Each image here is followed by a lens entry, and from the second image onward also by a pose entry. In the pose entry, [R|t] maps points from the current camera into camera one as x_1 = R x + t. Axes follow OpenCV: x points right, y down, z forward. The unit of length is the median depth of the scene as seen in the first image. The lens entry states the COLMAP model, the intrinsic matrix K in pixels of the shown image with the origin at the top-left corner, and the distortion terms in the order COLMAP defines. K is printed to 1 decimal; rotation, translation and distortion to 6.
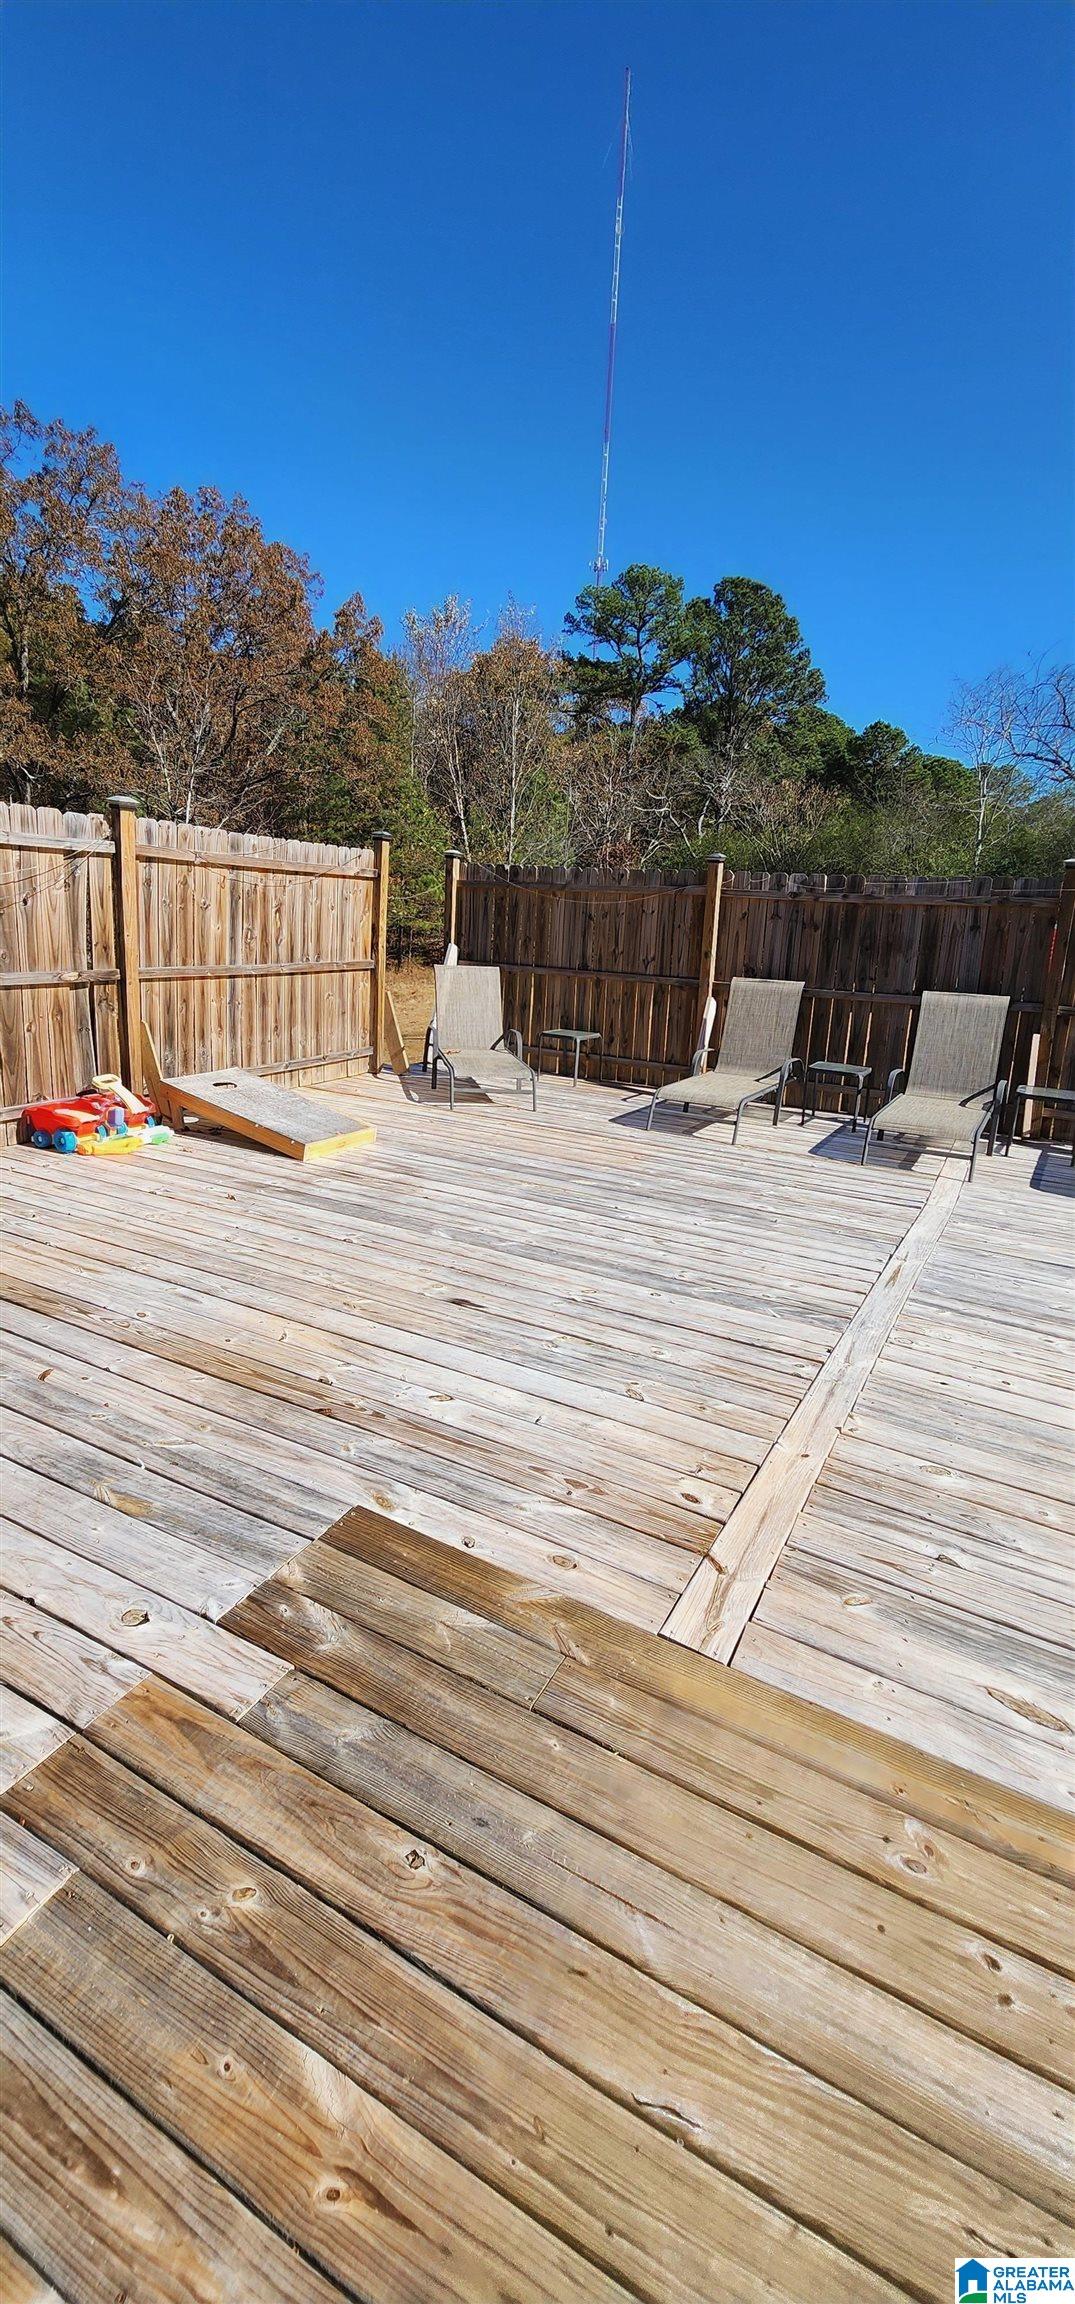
lens RADIAL K [[943.5, 0, 538.8], [0, 943.5, 1126.4], [0, 0, 1]] dist [-0.001688, -0.000720]
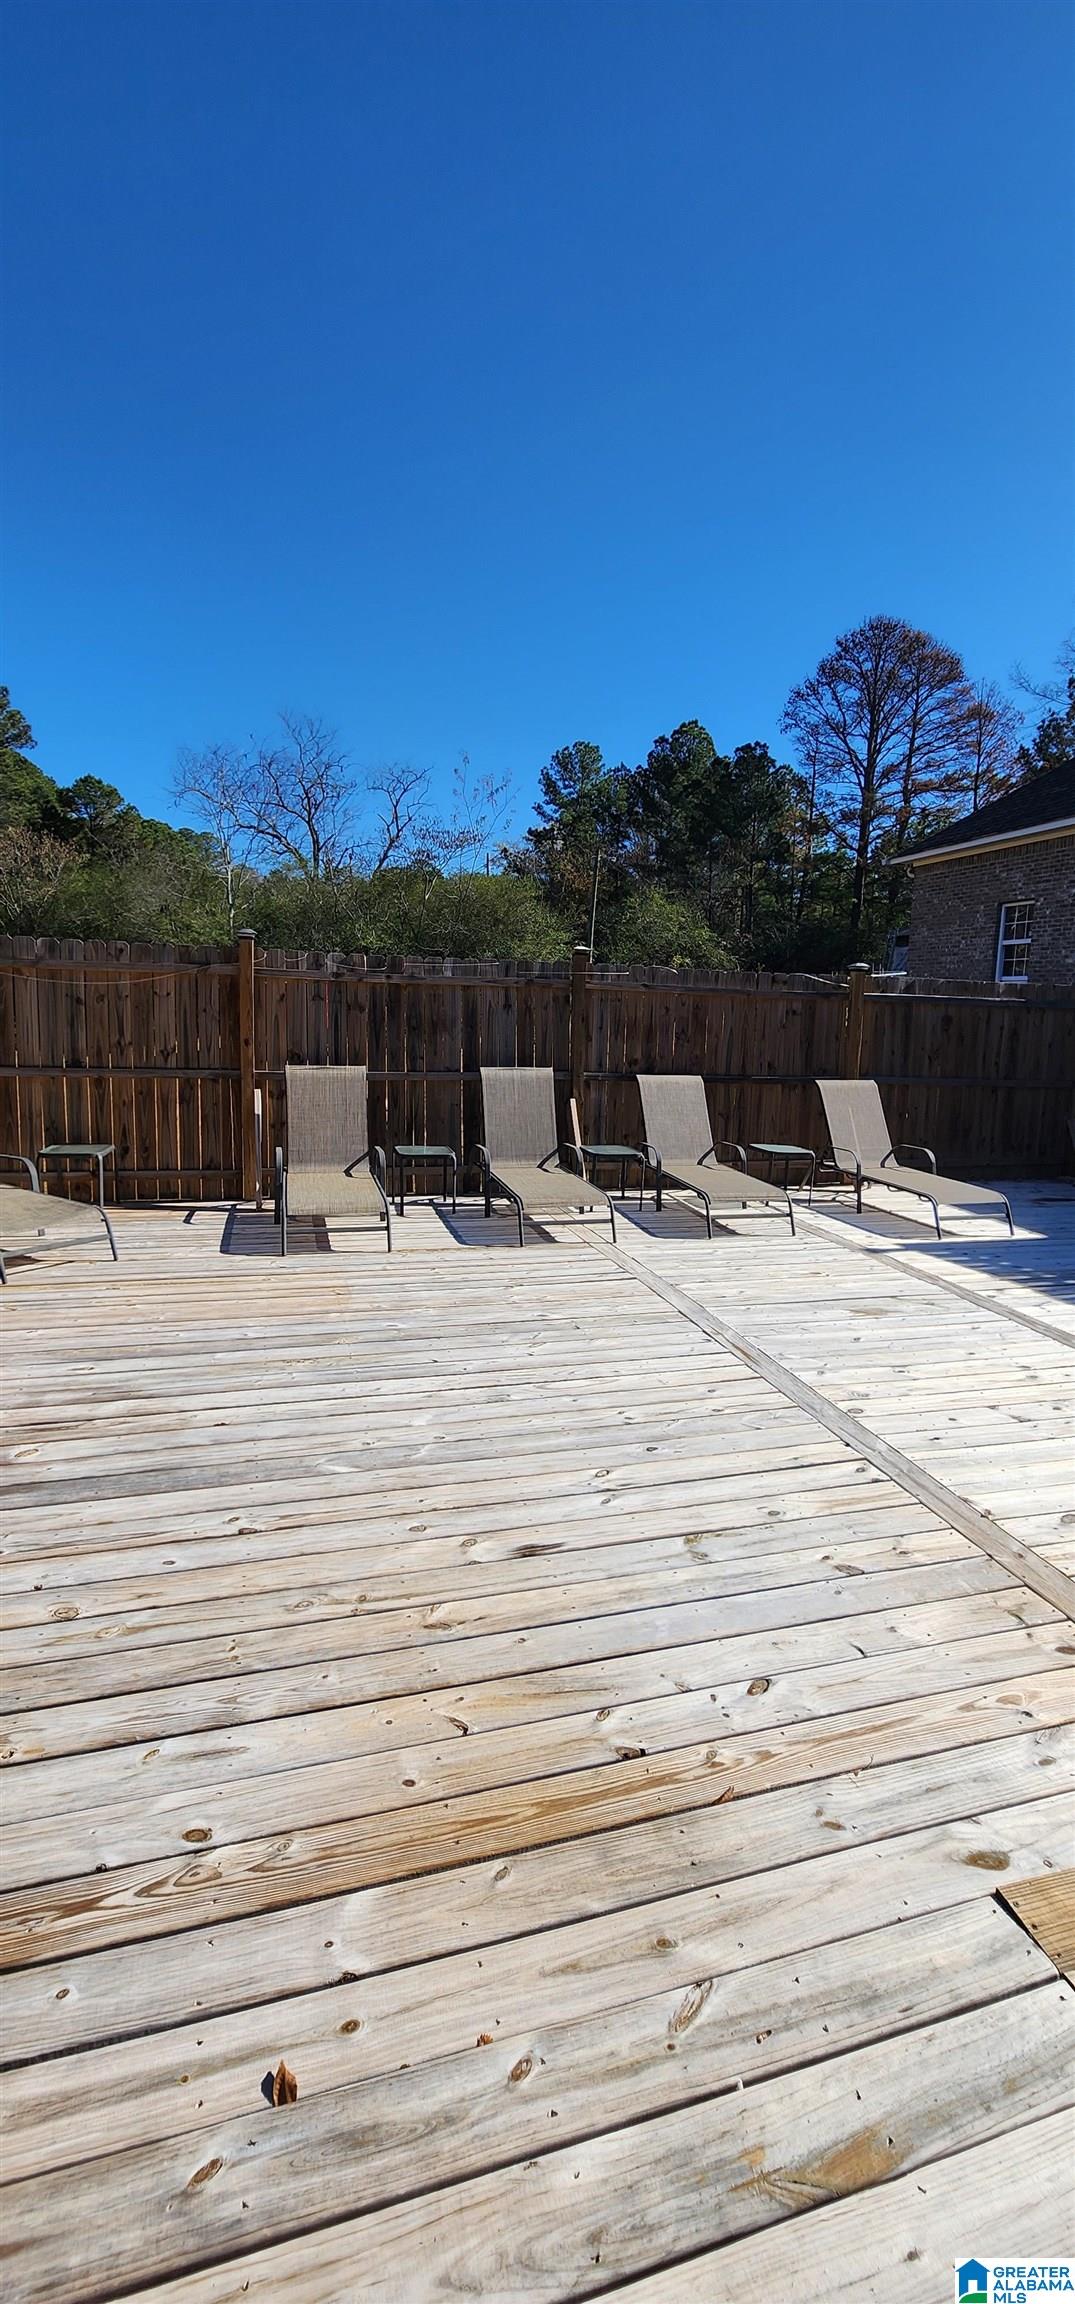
lens RADIAL K [[945.8, 0, 536.8], [0, 945.8, 1128.1], [0, 0, 1]] dist [0.000872, 0.000251]
pose [[0.711869, -0.115888, 0.692686, -0.415576], [0.154153, 0.988023, 0.006876, -0.110977], [-0.685186, 0.101885, 0.721207, 0.311566]]
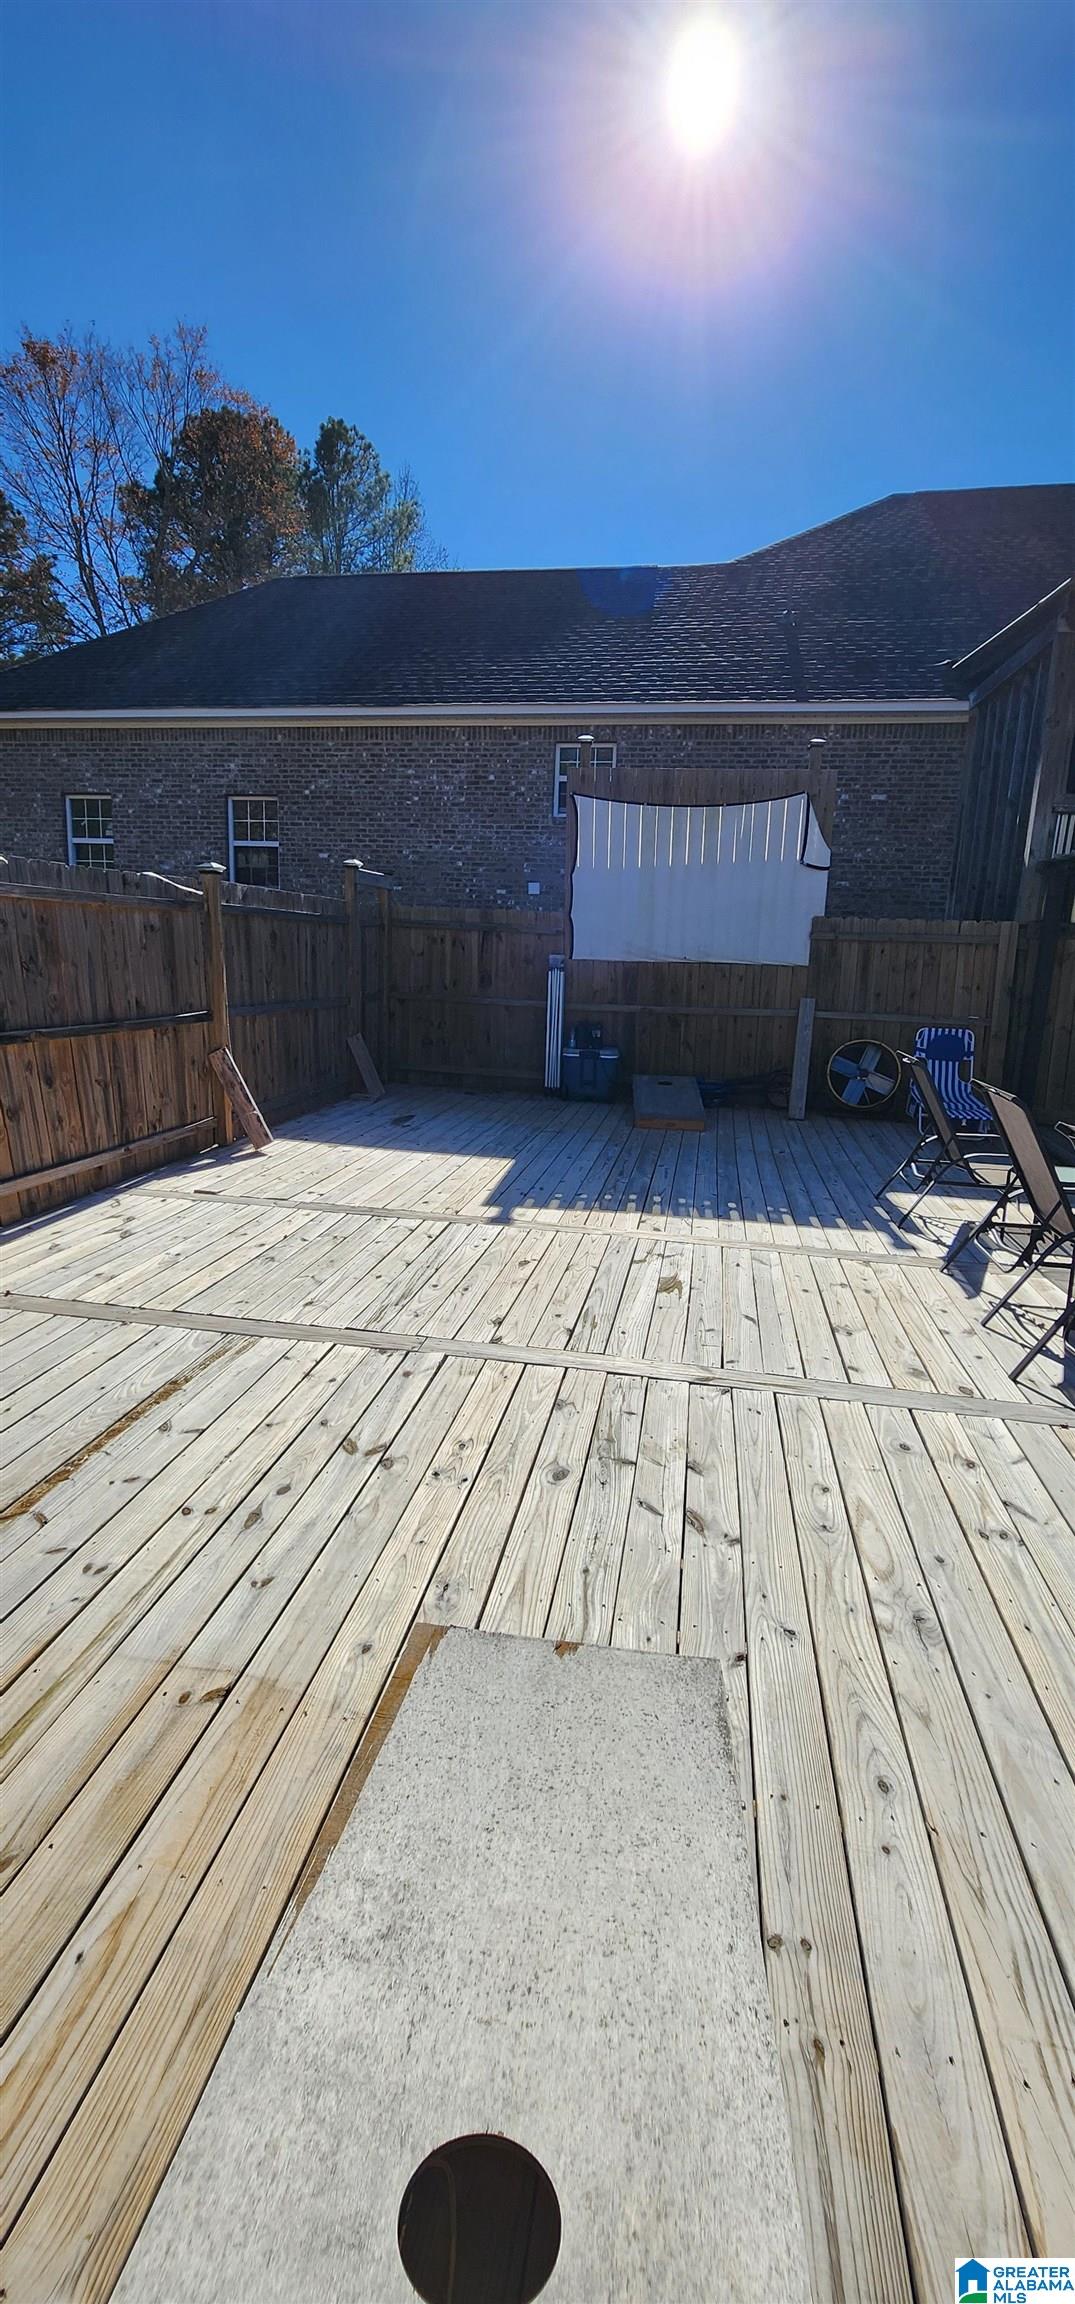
lens RADIAL K [[943.5, 0, 538.8], [0, 943.5, 1126.4], [0, 0, 1]] dist [-0.001688, -0.000720]
pose [[-0.317722, -0.234210, 0.918803, -0.230798], [0.151300, 0.944074, 0.292971, -0.276898], [-0.936035, 0.232098, -0.264517, 1.133206]]
